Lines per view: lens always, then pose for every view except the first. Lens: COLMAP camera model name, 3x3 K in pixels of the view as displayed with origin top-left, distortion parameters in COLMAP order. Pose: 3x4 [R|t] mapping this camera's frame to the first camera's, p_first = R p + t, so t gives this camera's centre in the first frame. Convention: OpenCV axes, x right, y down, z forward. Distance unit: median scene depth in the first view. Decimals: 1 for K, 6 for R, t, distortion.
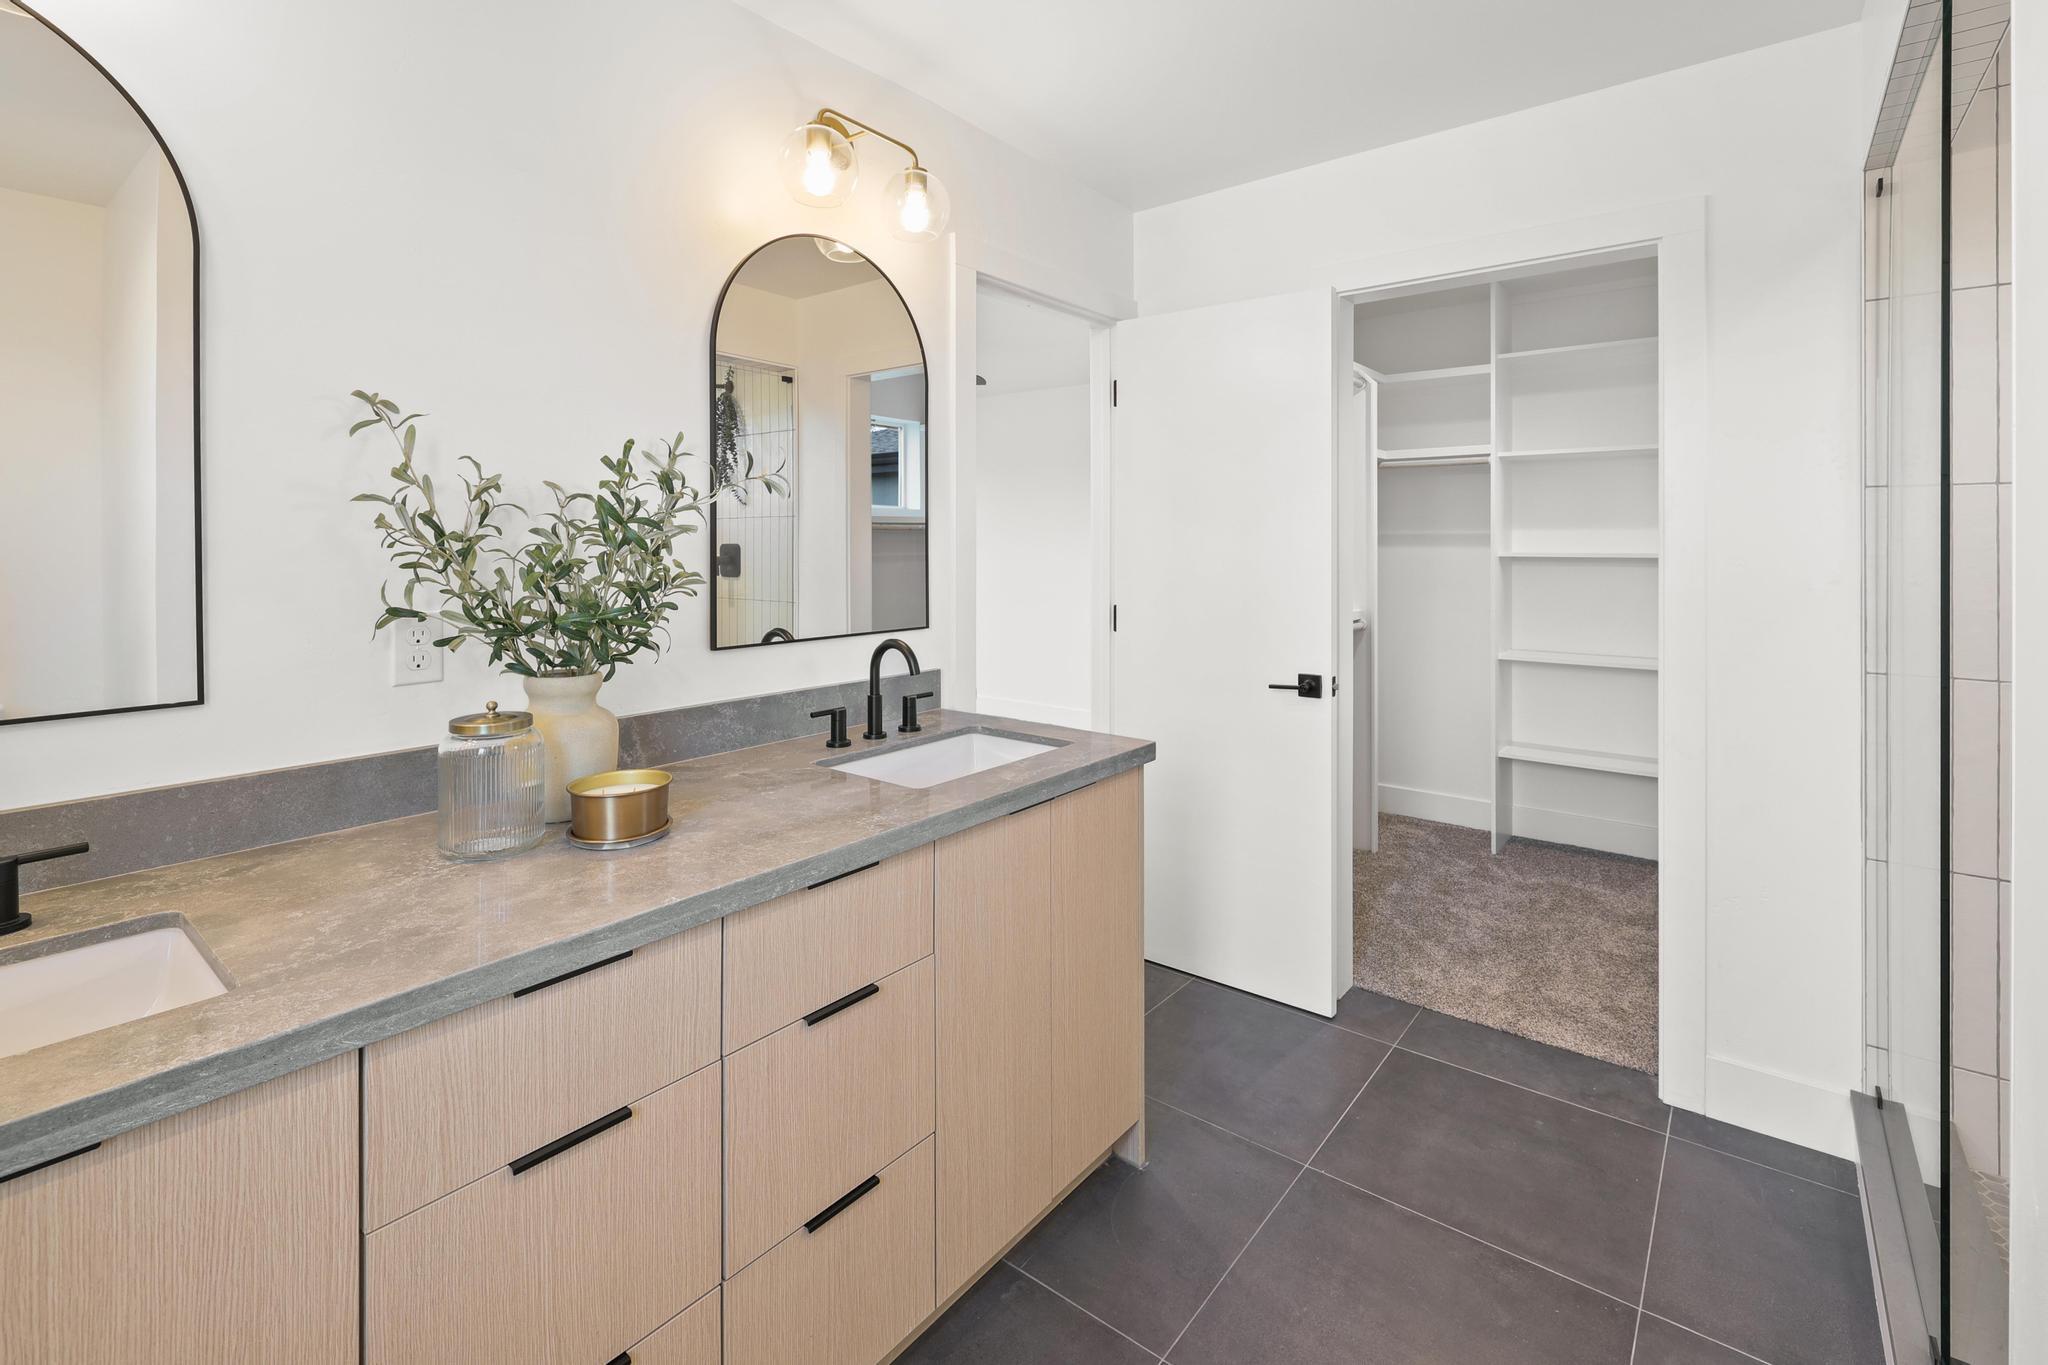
lens RADIAL K [[898.7, 0, 1032.1], [0, 898.7, 672.1], [0, 0, 1]] dist [0.000334, 0.000340]
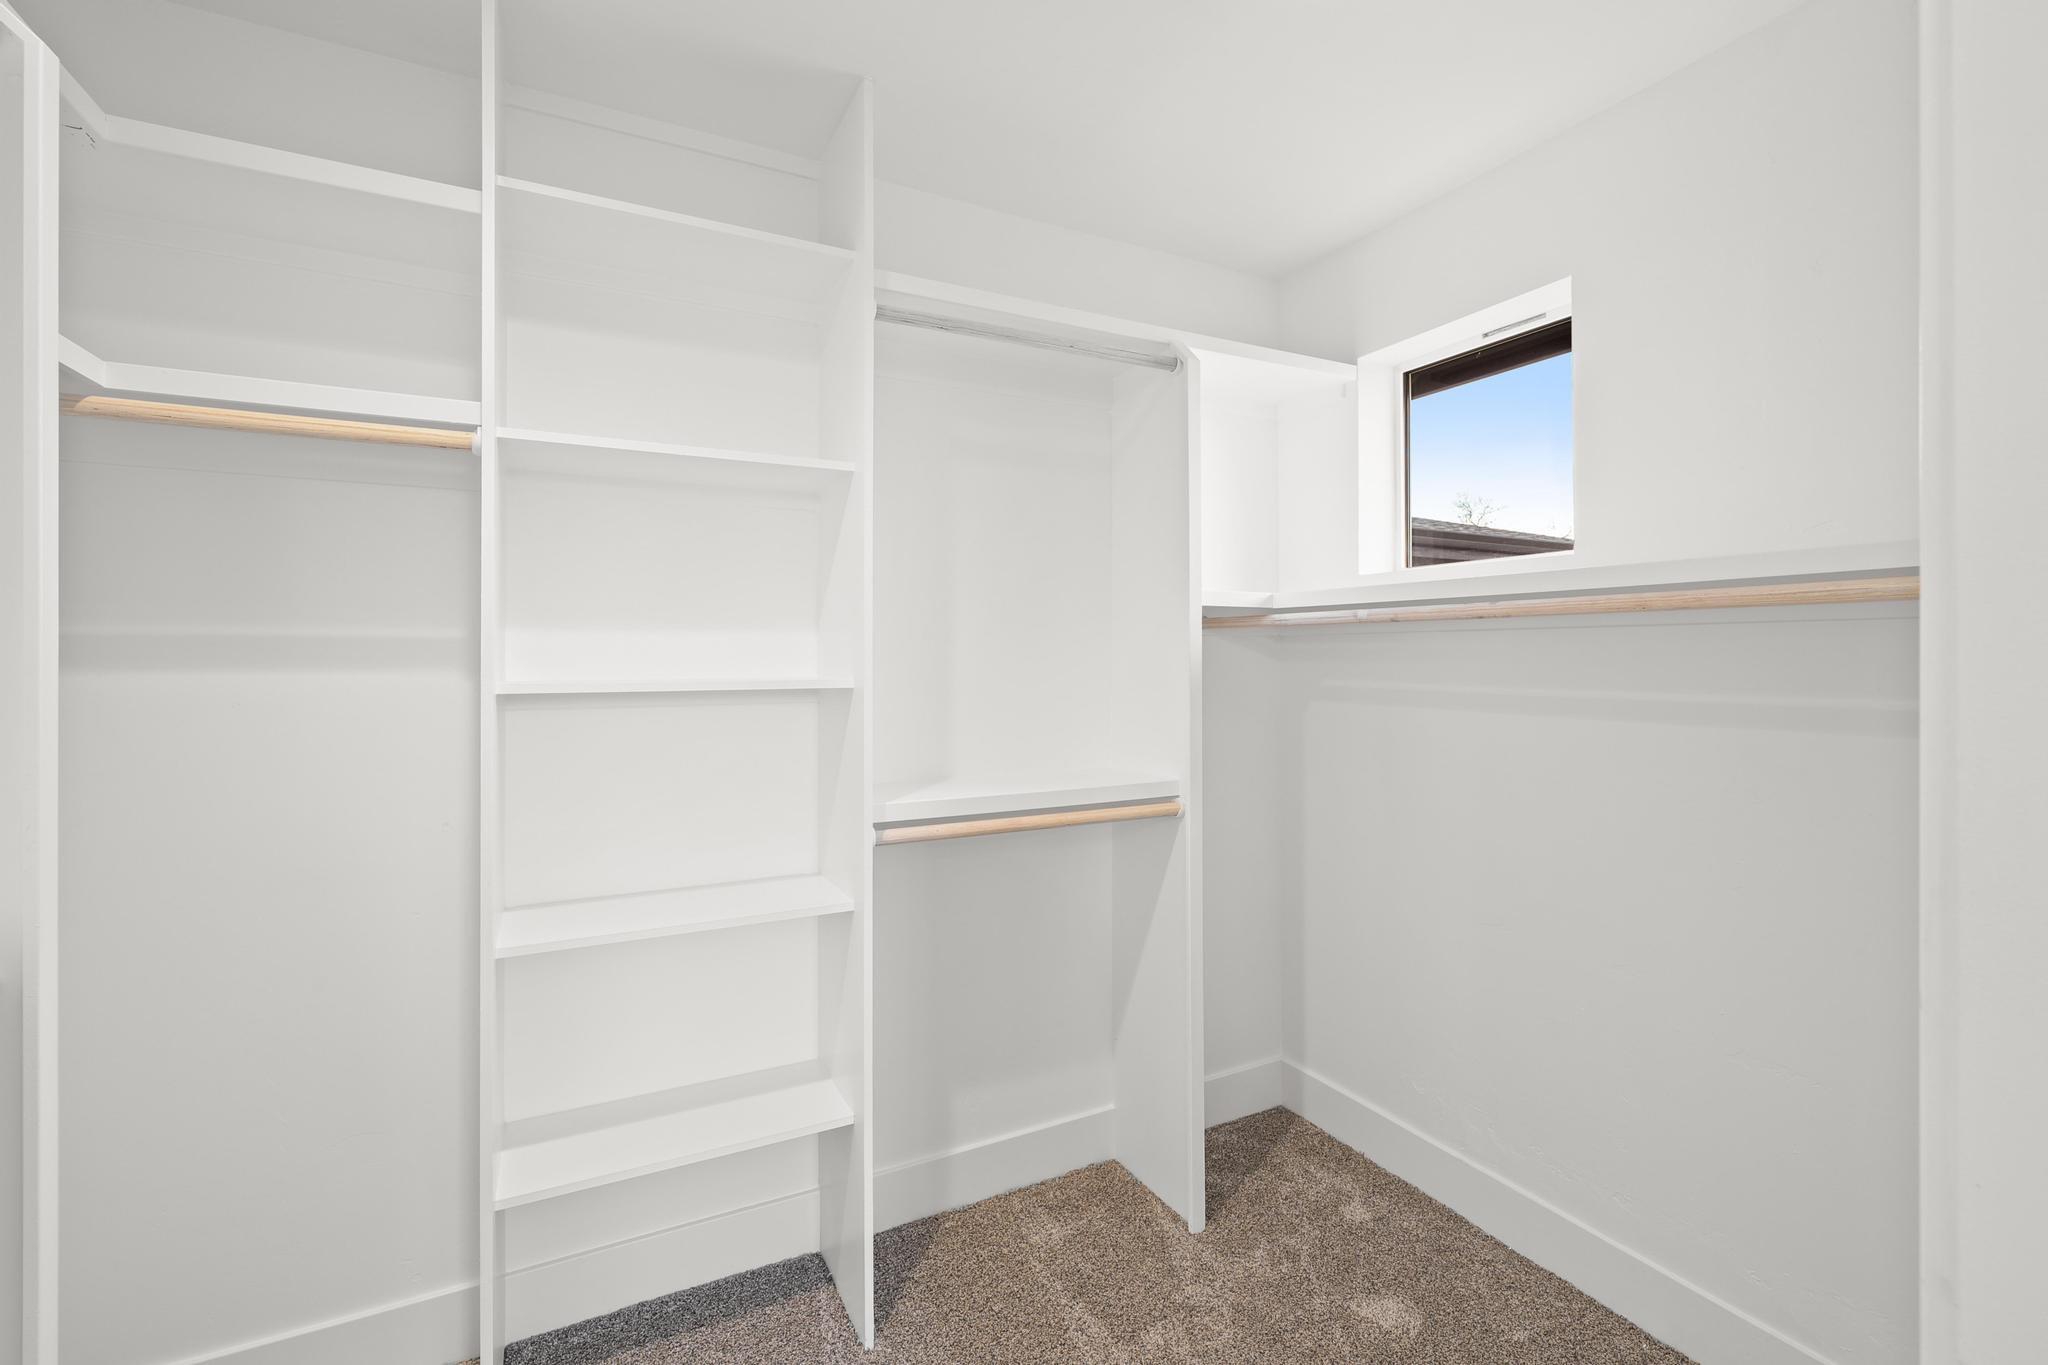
lens RADIAL K [[885.4, 0, 1029.6], [0, 885.4, 667.9], [0, 0, 1]] dist [0.000093, 0.000278]
pose [[0.418240, 0.016905, 0.908179, 0.245677], [0.129851, 0.988445, -0.078198, -0.077044], [-0.899007, 0.150634, 0.411212, 0.607063]]
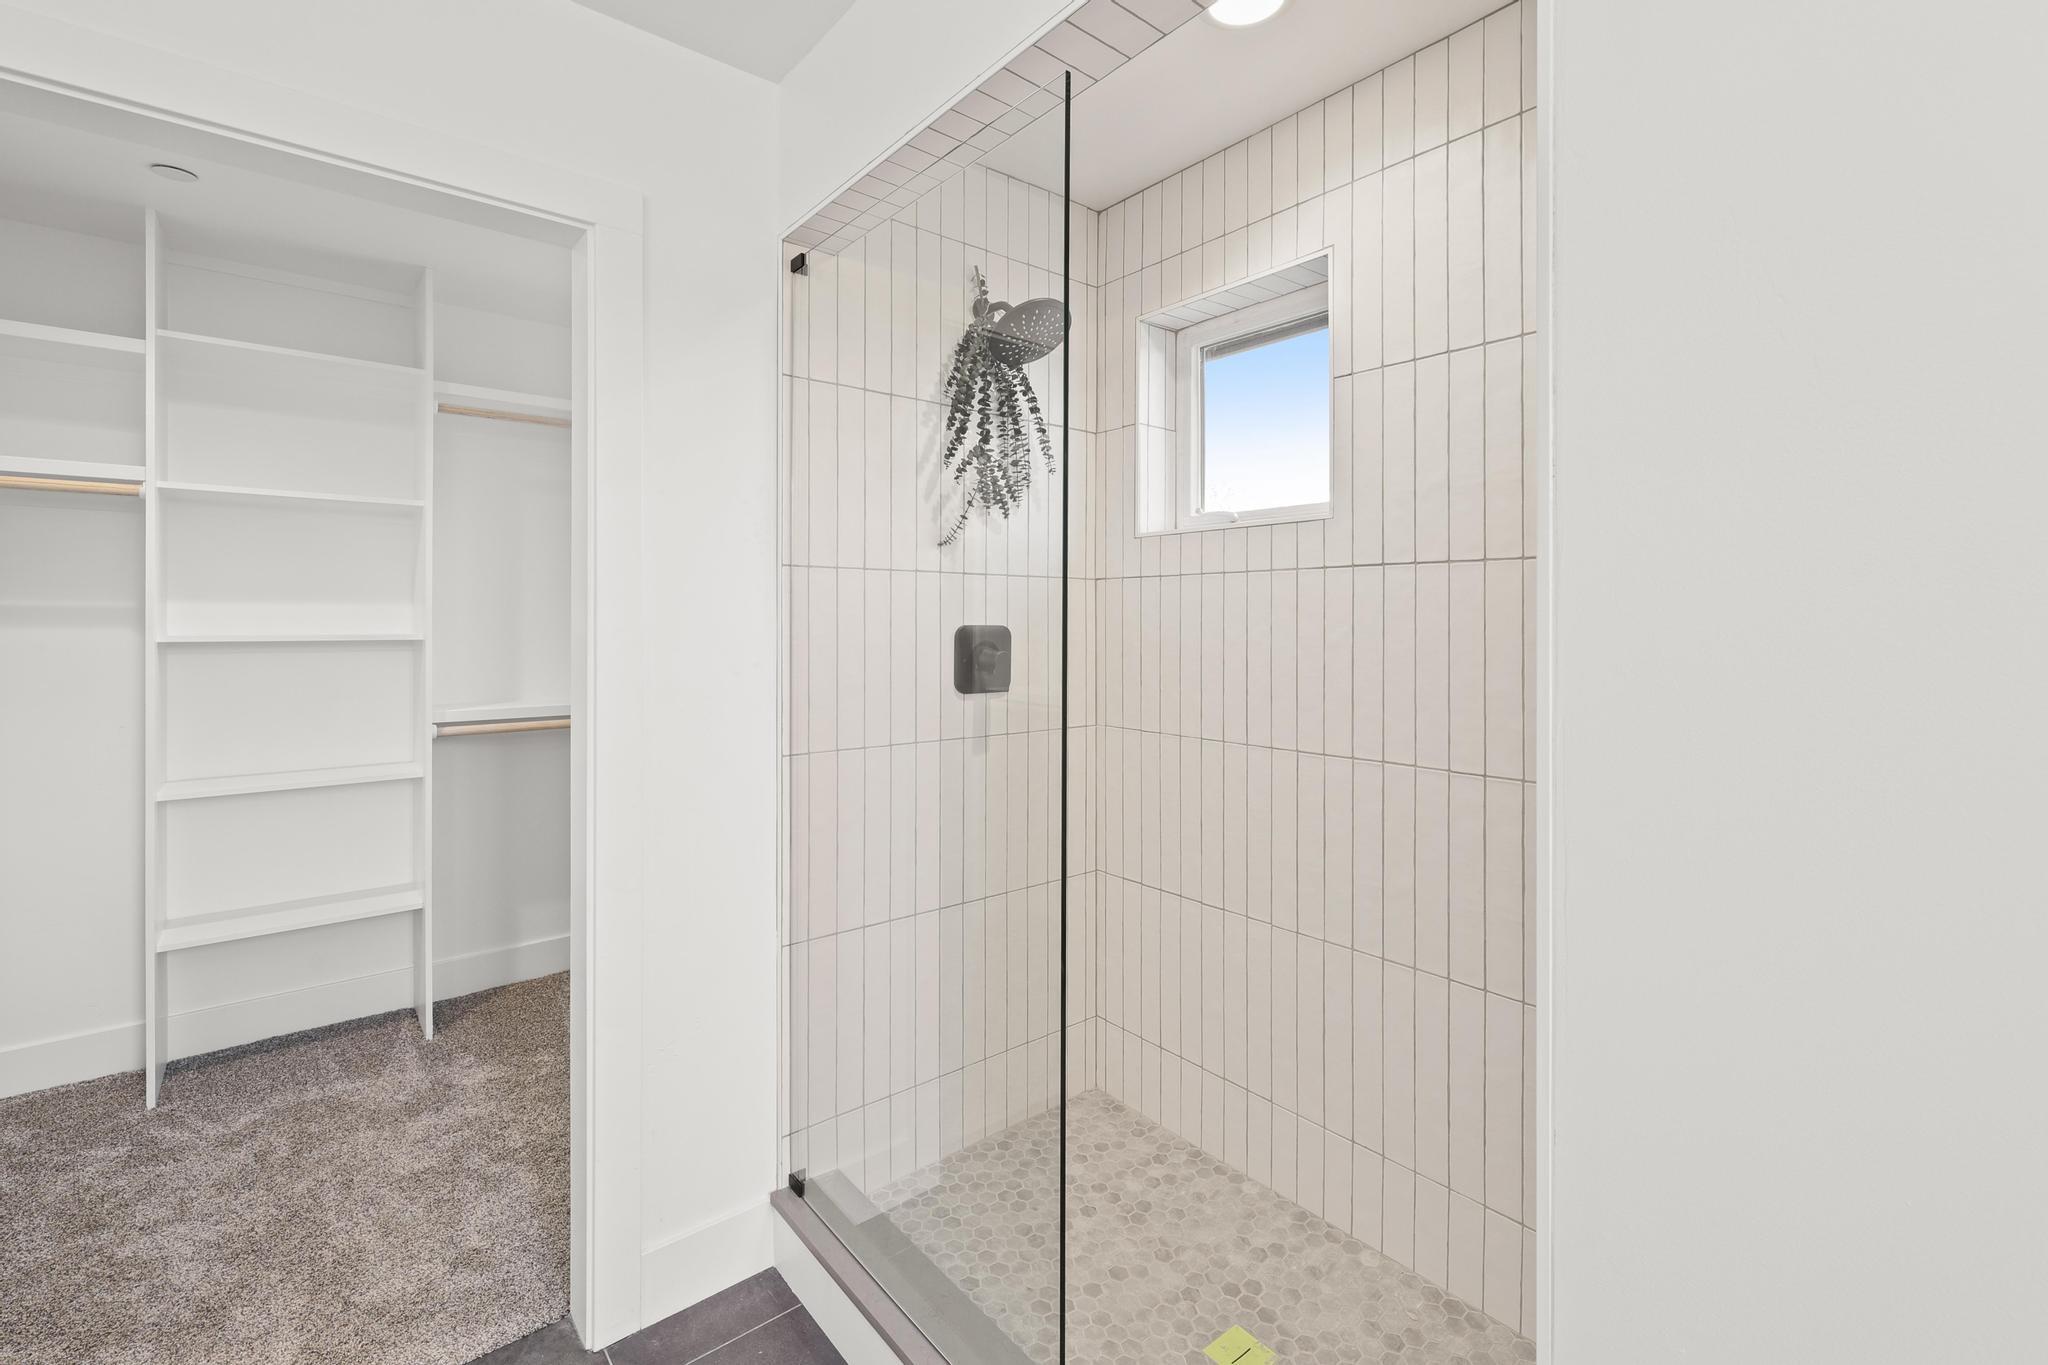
lens RADIAL K [[889.2, 0, 1027.6], [0, 889.2, 623.5], [0, 0, 1]] dist [0.000263, -0.000240]
pose [[0.197088, 0.004323, 0.980376, 0.022637], [0.135875, 0.990219, -0.031681, -0.040433], [-0.970924, 0.139453, 0.194573, 0.282234]]
